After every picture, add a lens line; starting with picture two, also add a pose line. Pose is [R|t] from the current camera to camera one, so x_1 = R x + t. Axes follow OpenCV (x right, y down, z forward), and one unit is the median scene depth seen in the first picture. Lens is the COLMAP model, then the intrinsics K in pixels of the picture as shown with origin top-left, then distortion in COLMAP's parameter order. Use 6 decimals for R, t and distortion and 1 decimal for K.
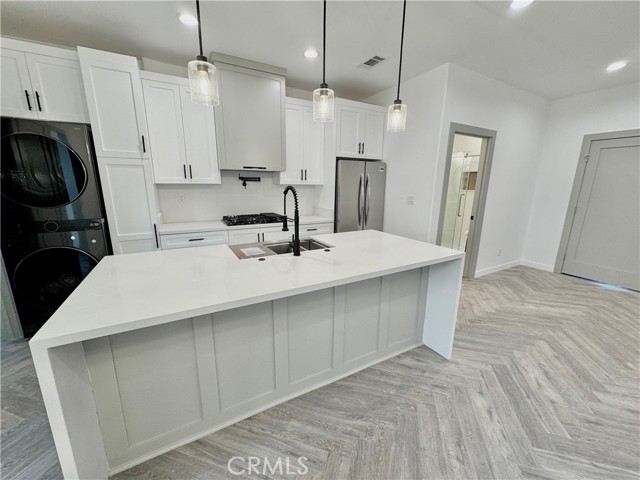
lens RADIAL K [[254.5, 0, 320.0], [0, 254.5, 240.0], [0, 0, 1]] dist [-0.001231, 0.000481]
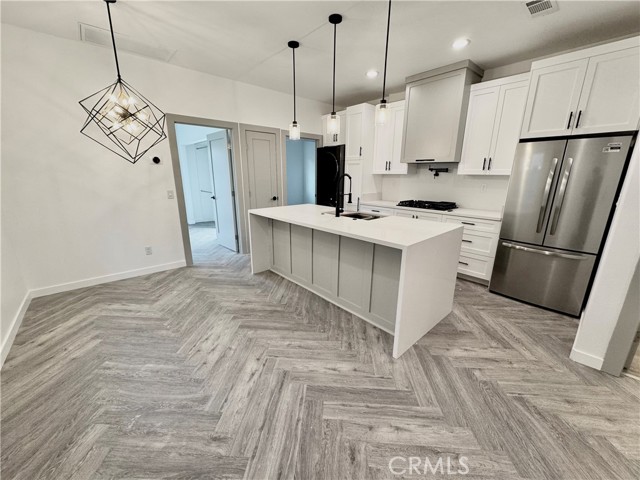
lens RADIAL K [[254.5, 0, 320.0], [0, 254.5, 240.0], [0, 0, 1]] dist [-0.001231, 0.000481]
pose [[0.225135, 0.237388, -0.944966, 0.994307], [-0.217599, 0.957619, 0.188724, -0.054752], [0.949718, 0.163136, 0.267249, 0.332680]]
